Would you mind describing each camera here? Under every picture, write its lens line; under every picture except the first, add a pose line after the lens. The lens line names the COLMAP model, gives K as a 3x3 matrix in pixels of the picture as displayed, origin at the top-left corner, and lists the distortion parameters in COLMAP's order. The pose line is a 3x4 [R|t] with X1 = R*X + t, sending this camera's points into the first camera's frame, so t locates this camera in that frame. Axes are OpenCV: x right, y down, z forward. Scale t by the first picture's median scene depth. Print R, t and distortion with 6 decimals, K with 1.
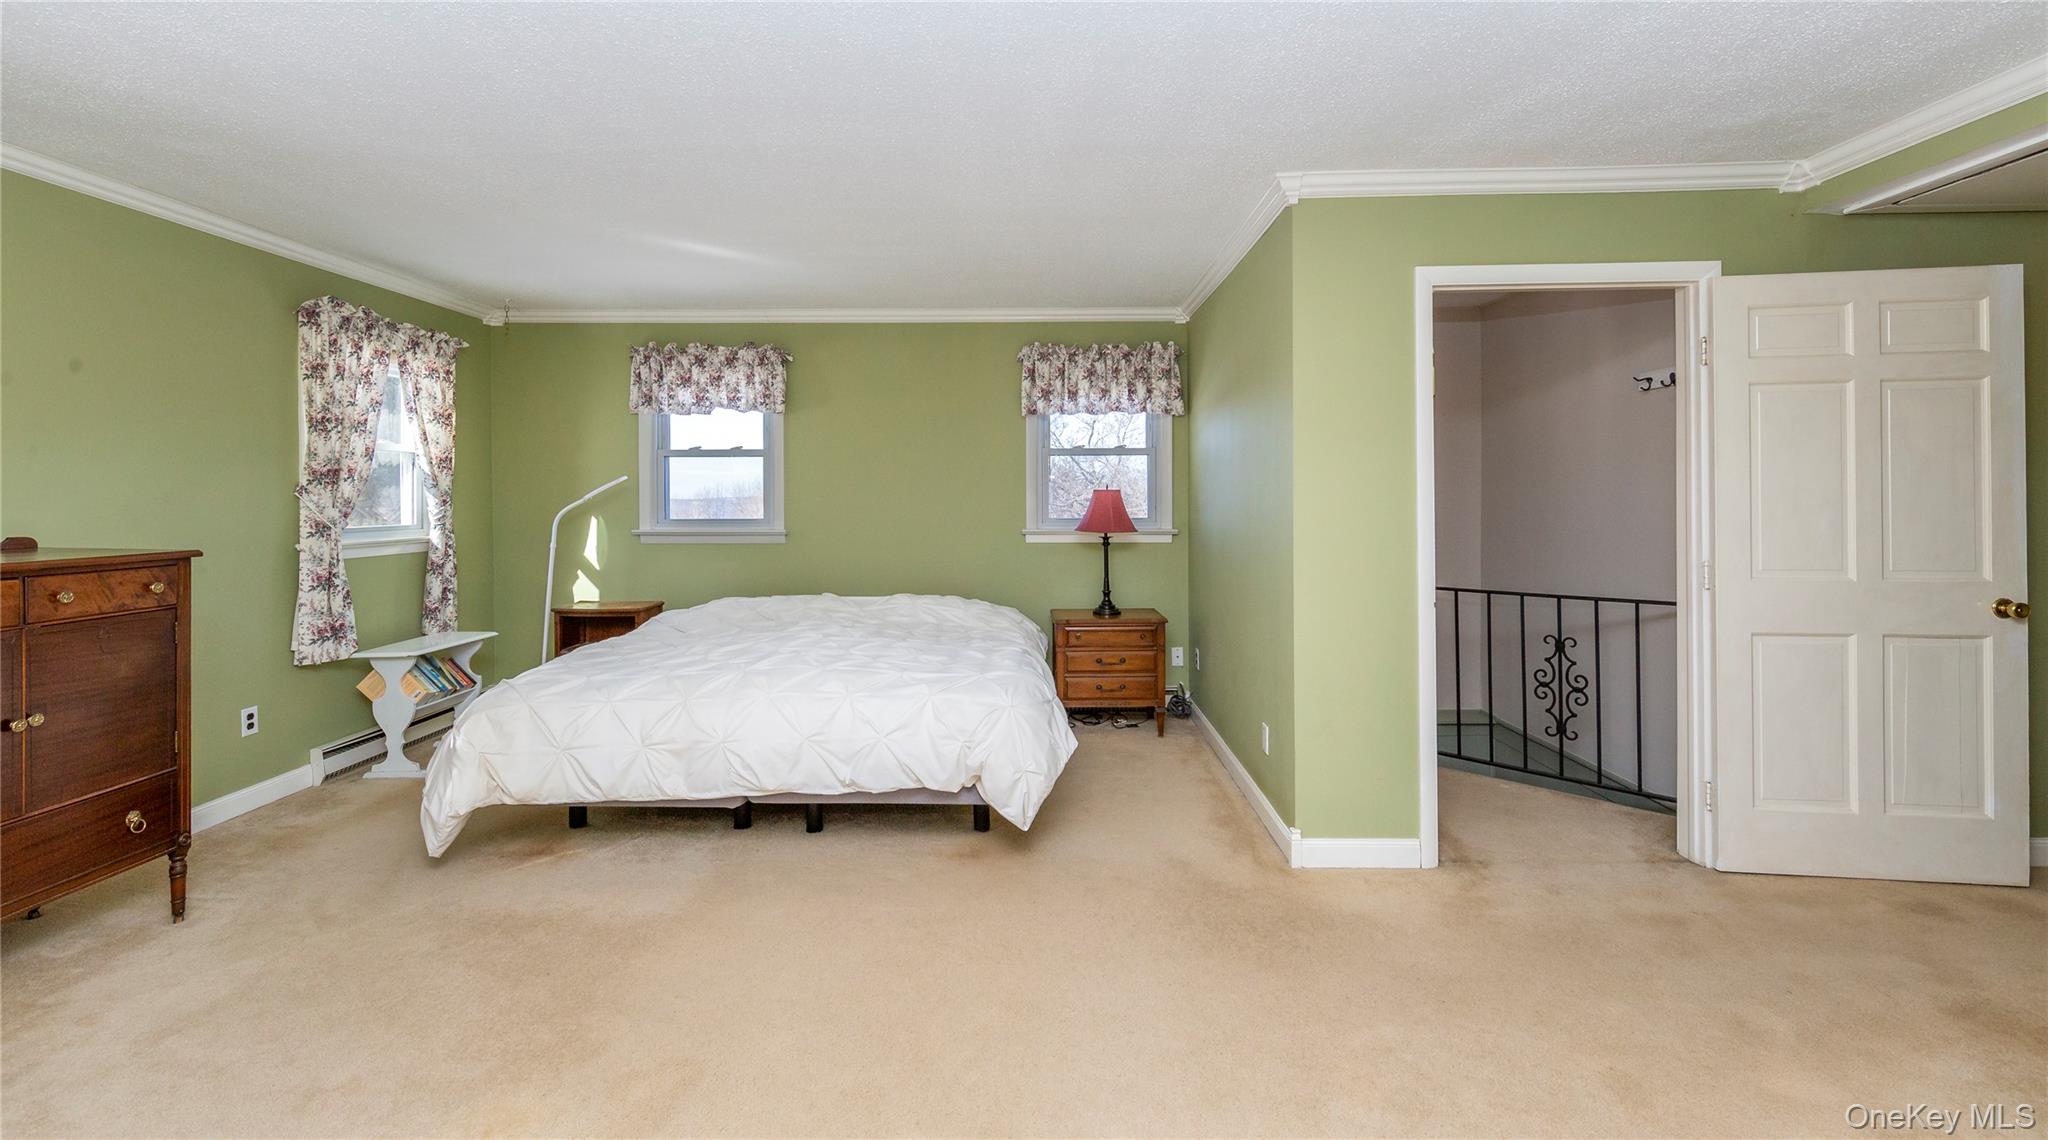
lens RADIAL K [[826.8, 0, 1022.6], [0, 826.8, 496.5], [0, 0, 1]] dist [0.000107, 0.000068]
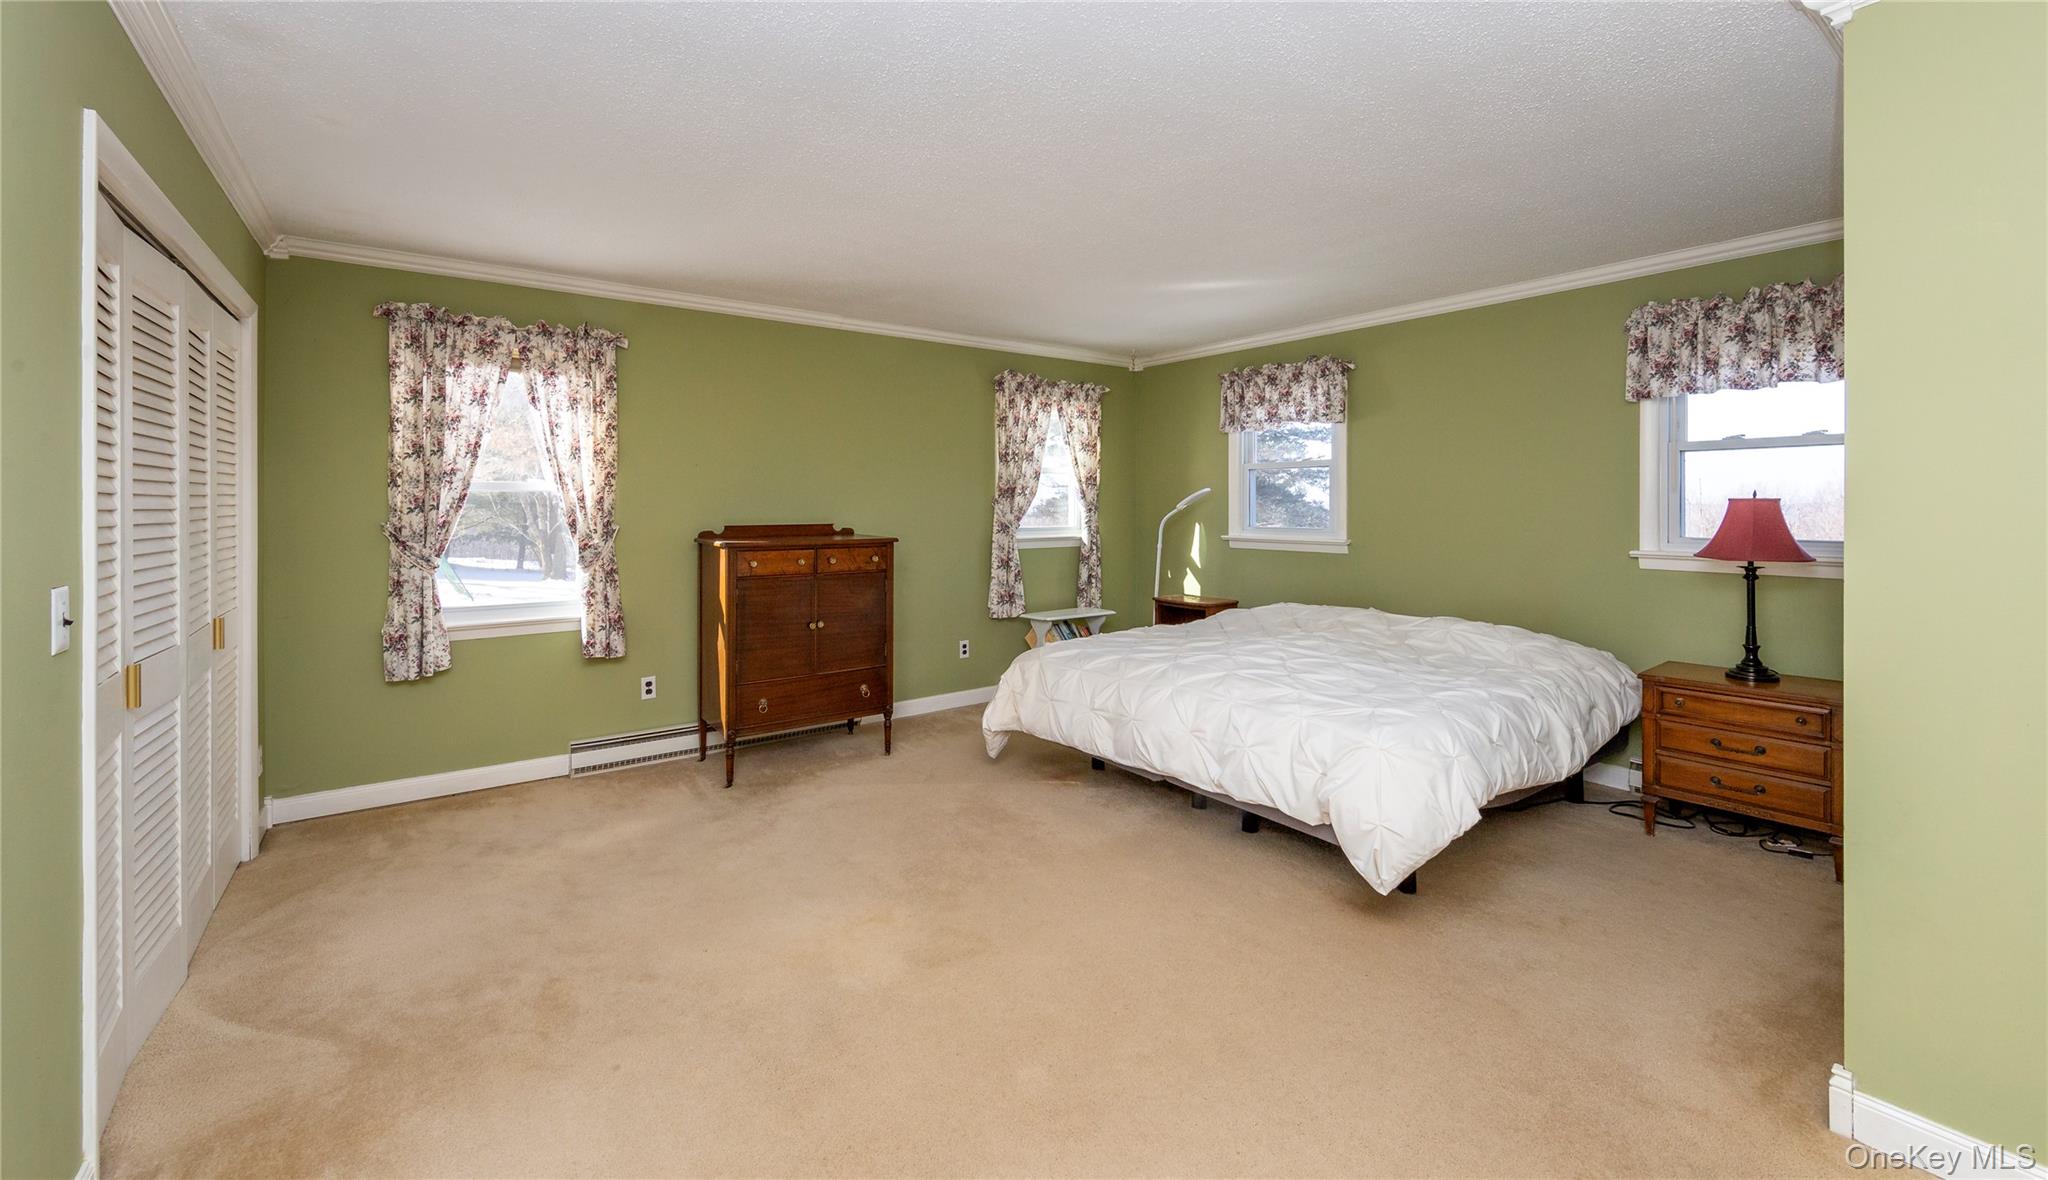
lens RADIAL K [[819.0, 0, 1024.8], [0, 819.0, 498.4], [0, 0, 1]] dist [-0.000284, -0.000156]
pose [[0.610678, -0.004514, -0.791866, 0.285581], [-0.000942, 0.999979, -0.006427, -0.003313], [0.791879, 0.004671, 0.610661, 0.110563]]
